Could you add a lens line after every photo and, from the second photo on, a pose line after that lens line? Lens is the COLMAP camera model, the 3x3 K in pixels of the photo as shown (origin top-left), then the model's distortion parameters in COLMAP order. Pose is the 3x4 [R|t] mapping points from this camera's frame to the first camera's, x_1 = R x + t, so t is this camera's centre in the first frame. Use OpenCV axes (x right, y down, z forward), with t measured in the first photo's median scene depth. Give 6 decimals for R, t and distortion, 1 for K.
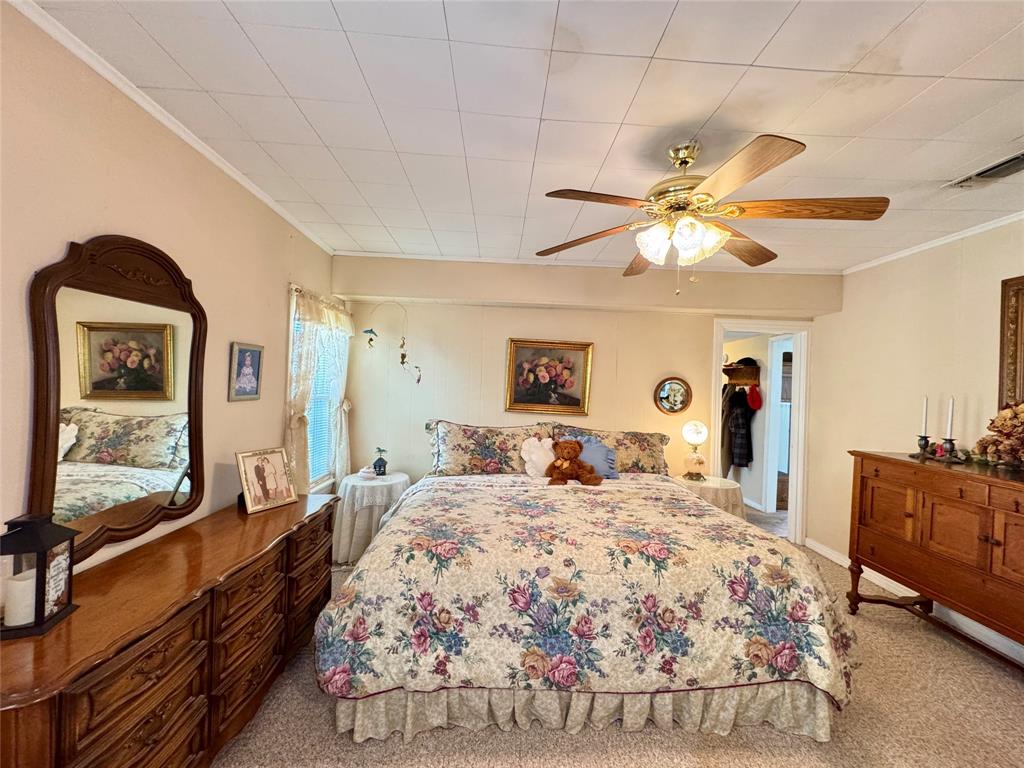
lens RADIAL K [[408.4, 0, 513.6], [0, 408.4, 385.4], [0, 0, 1]] dist [-0.001250, 0.000097]
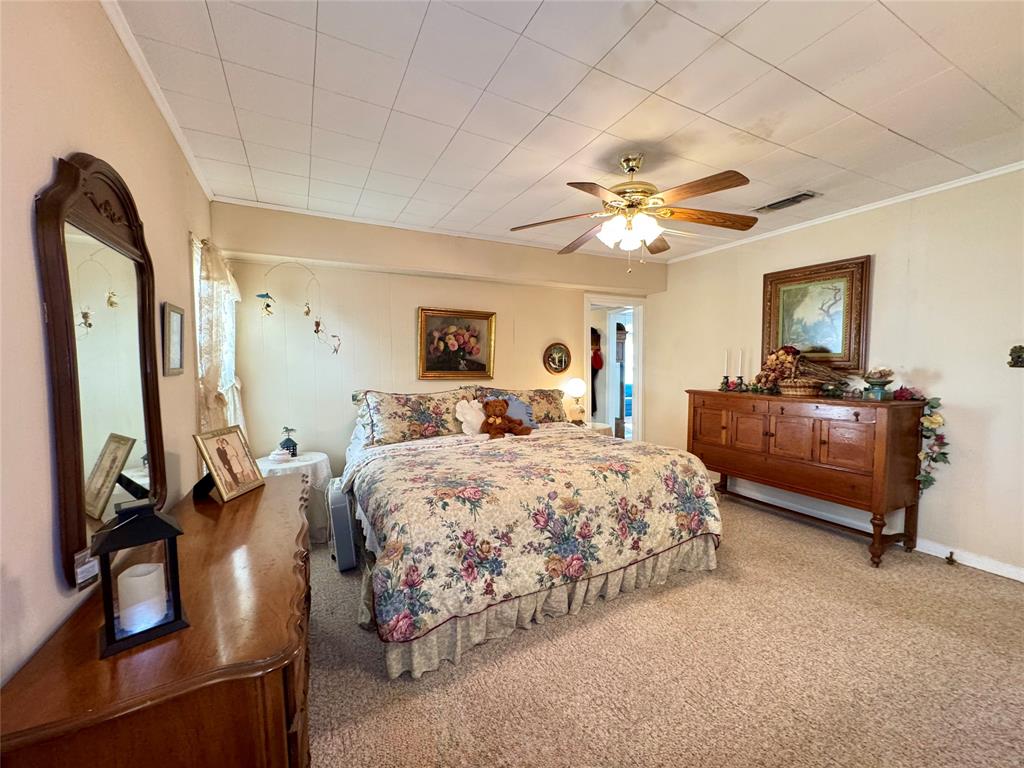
lens RADIAL K [[408.4, 0, 513.0], [0, 408.4, 385.5], [0, 0, 1]] dist [-0.001250, 0.000097]
pose [[0.902718, -0.063618, 0.425503, -0.424845], [0.037115, 0.996835, 0.070298, 0.027121], [-0.428629, -0.047667, 0.902222, -0.035679]]
